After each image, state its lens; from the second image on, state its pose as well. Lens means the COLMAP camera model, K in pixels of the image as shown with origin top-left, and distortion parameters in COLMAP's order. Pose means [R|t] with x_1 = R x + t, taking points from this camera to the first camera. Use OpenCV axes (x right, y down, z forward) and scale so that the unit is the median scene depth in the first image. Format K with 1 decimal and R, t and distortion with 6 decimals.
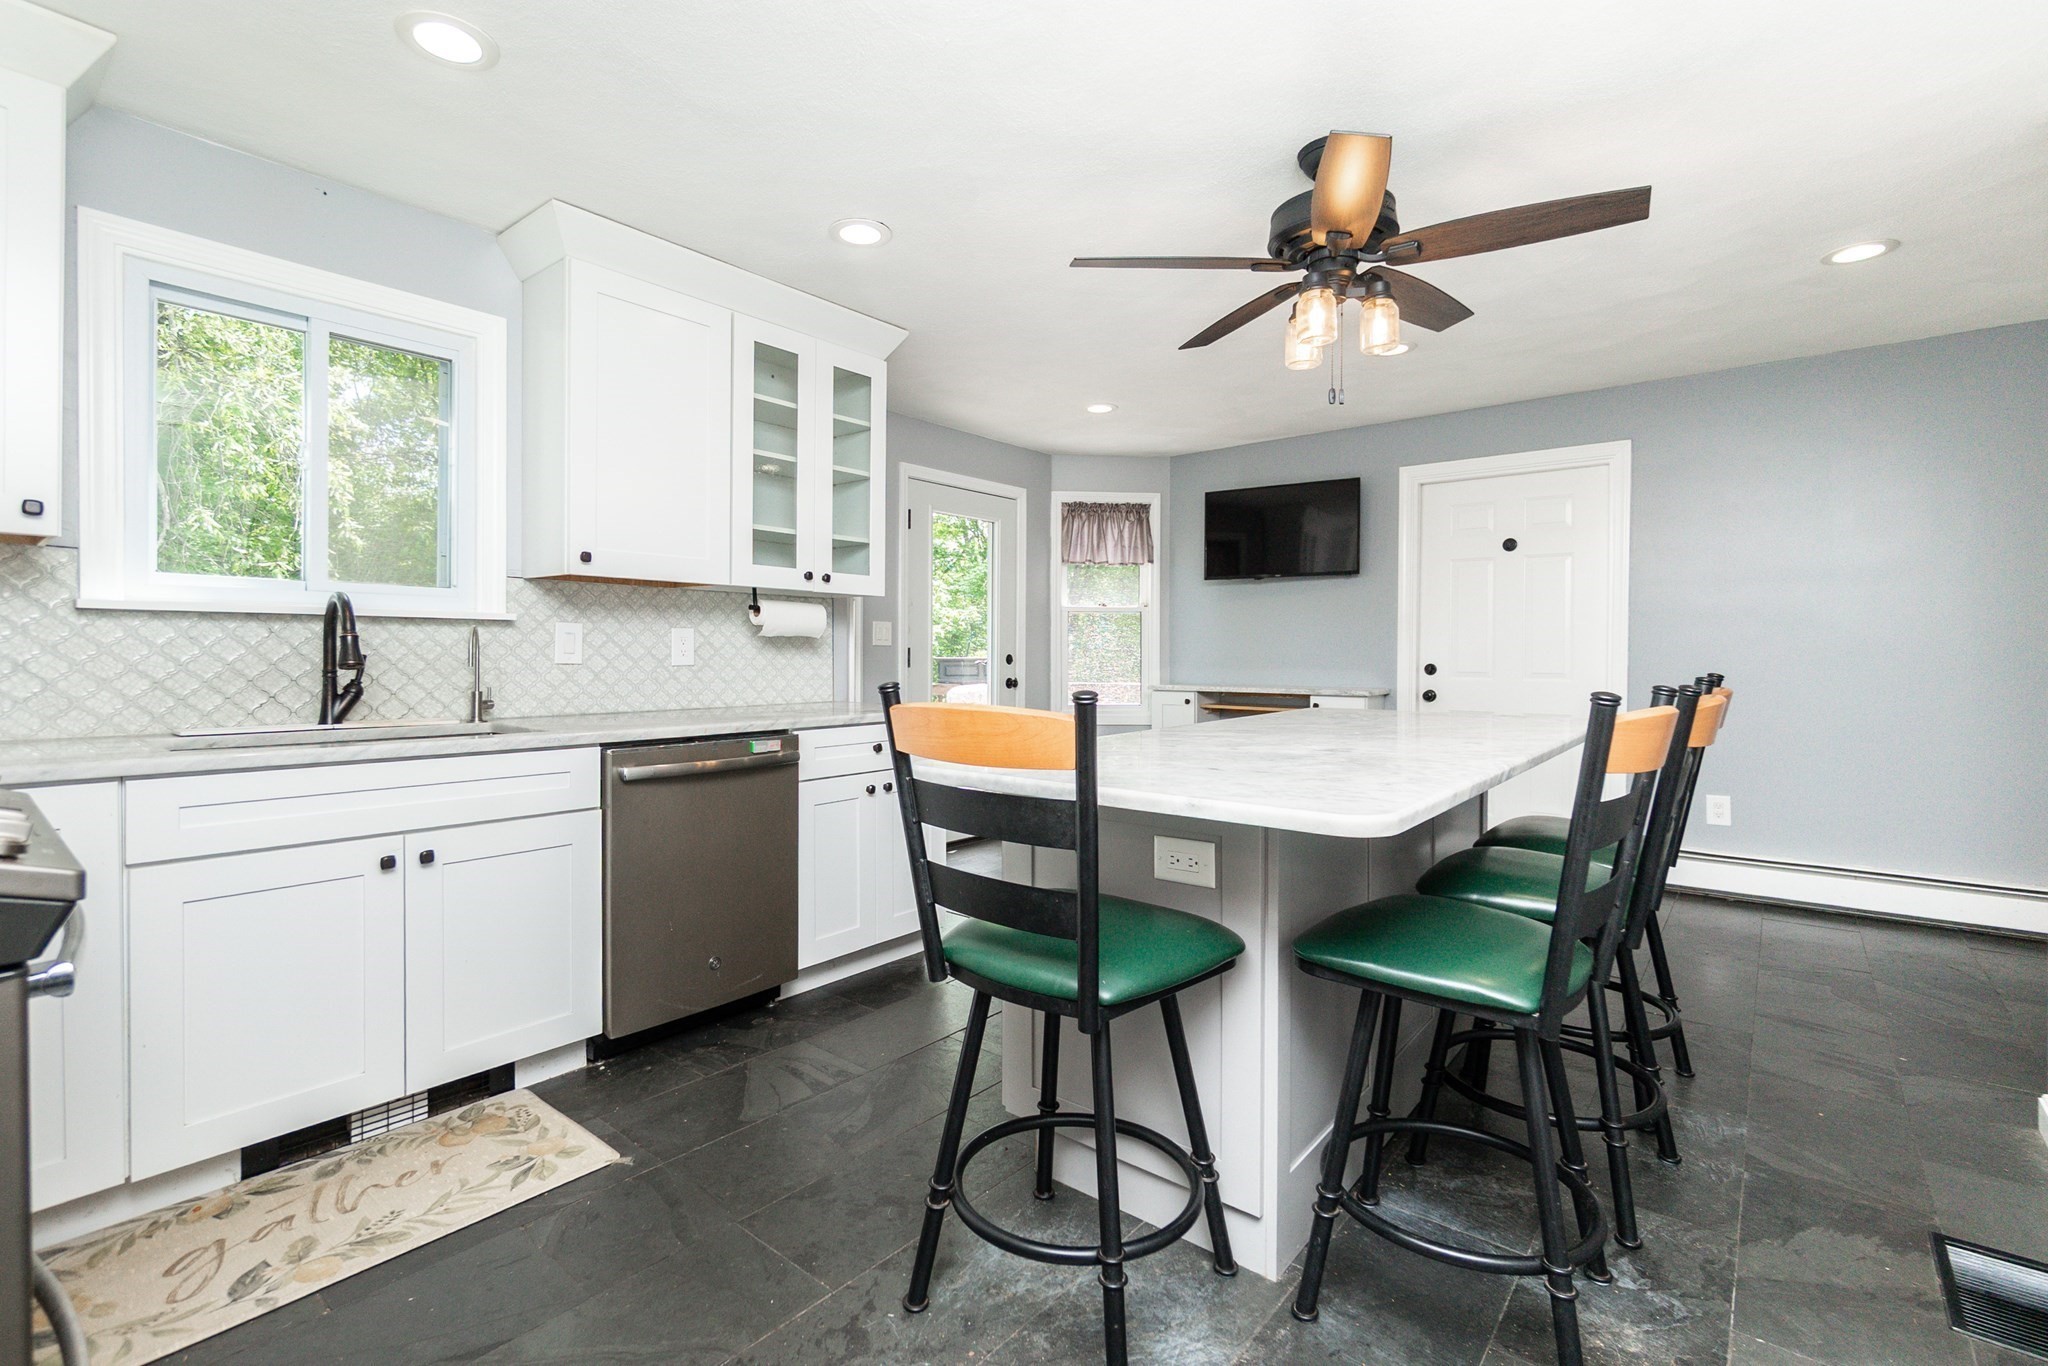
lens RADIAL K [[902.0, 0, 1023.4], [0, 902.0, 658.8], [0, 0, 1]] dist [-0.001731, -0.000244]
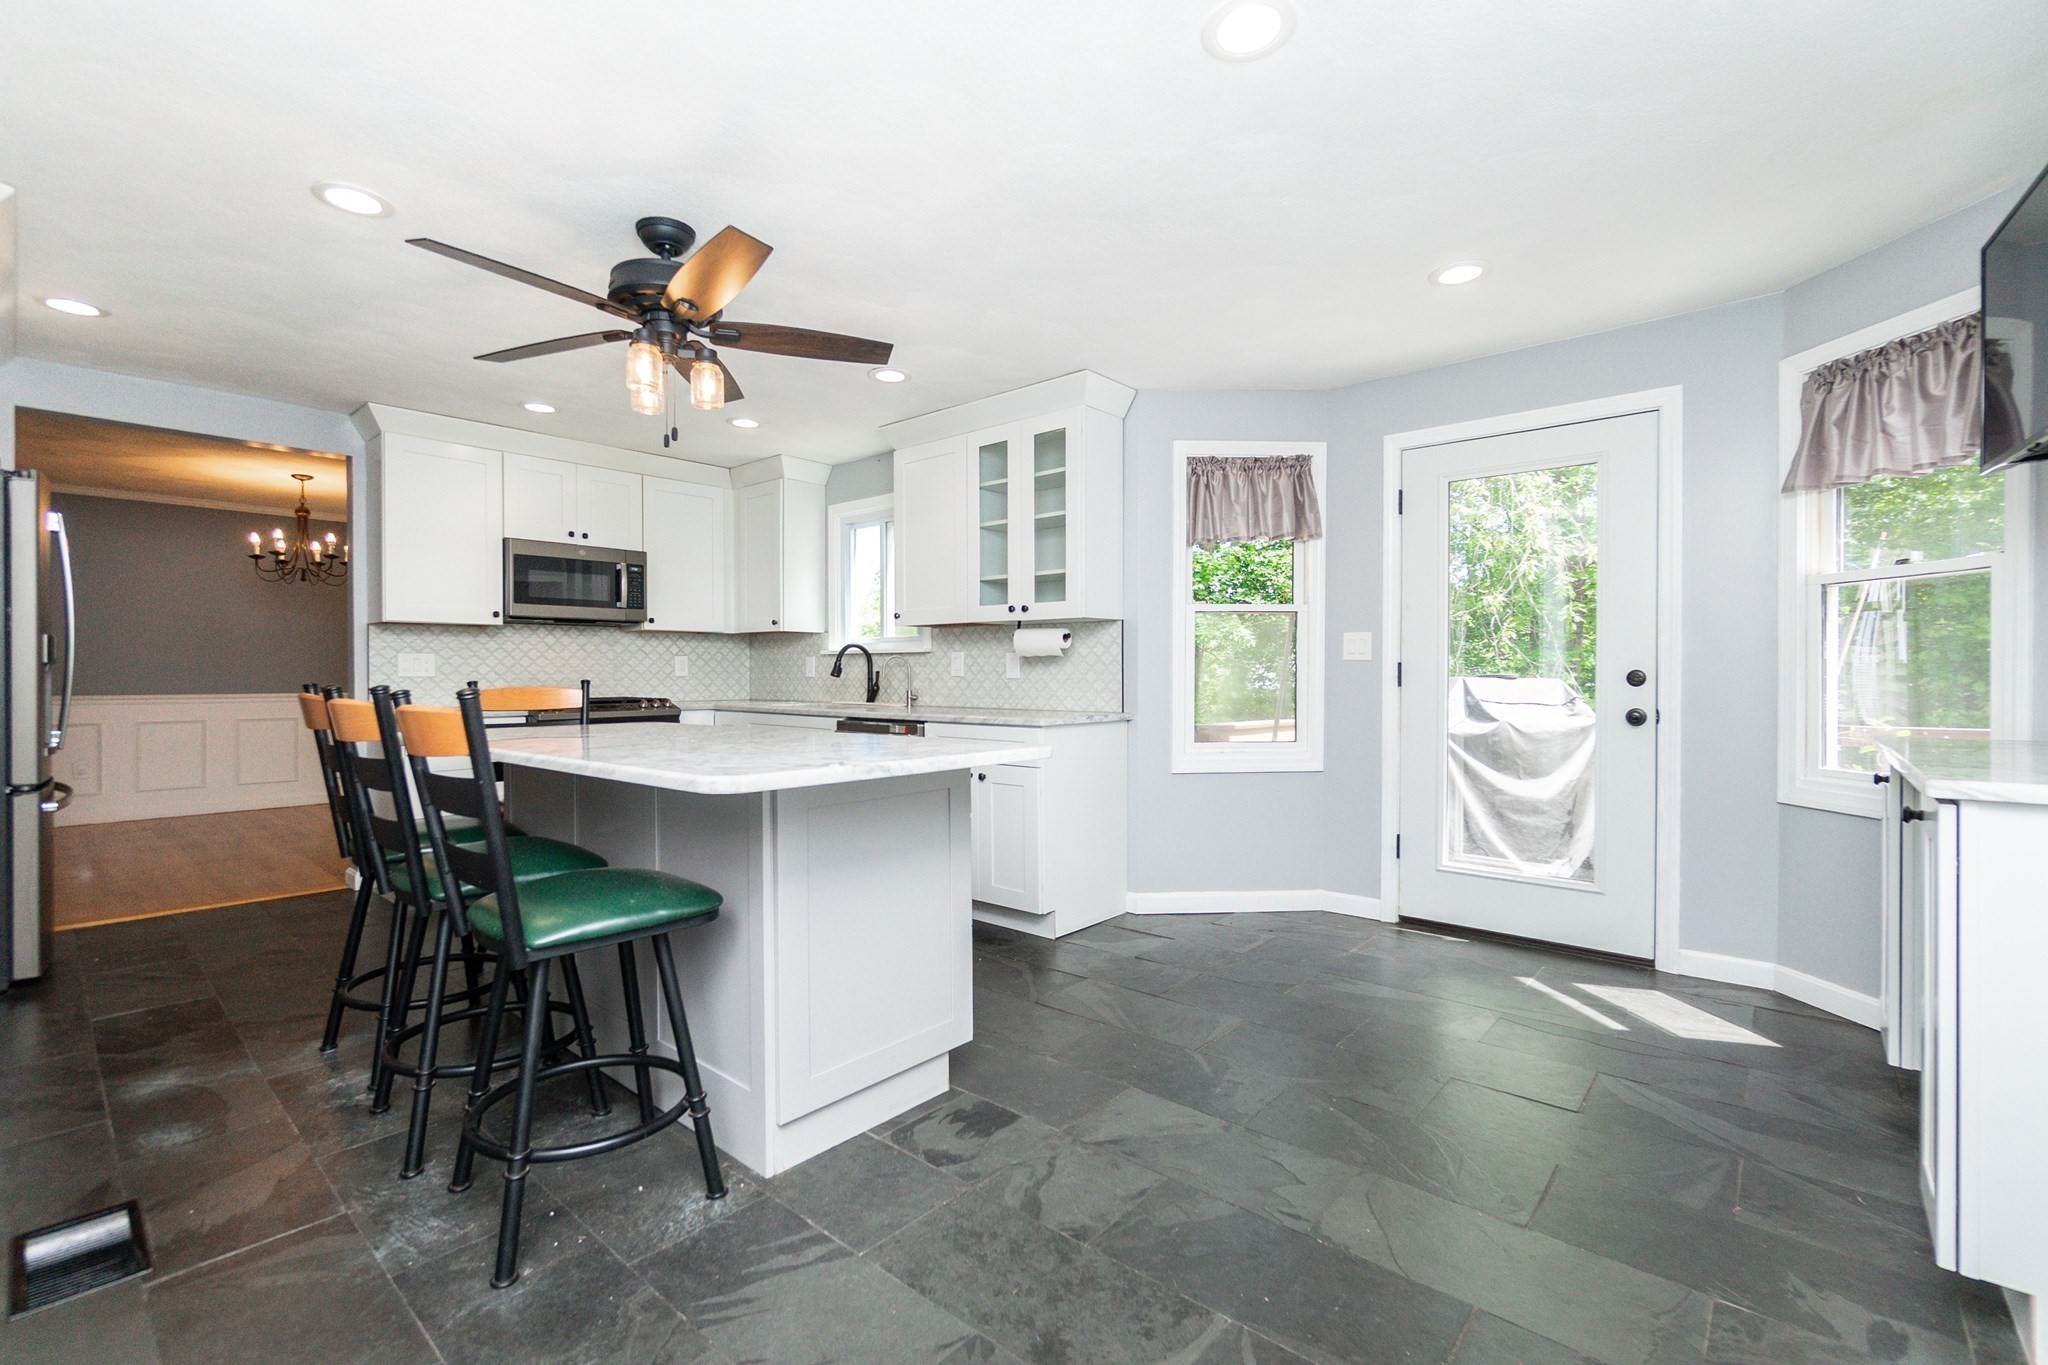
lens RADIAL K [[903.9, 0, 1011.9], [0, 903.9, 669.6], [0, 0, 1]] dist [0.002283, 0.000463]
pose [[-0.031572, -0.003801, -0.999494, 1.046082], [-0.006164, 0.999974, -0.003608, -0.000901], [0.999482, 0.006047, -0.031595, 1.041720]]
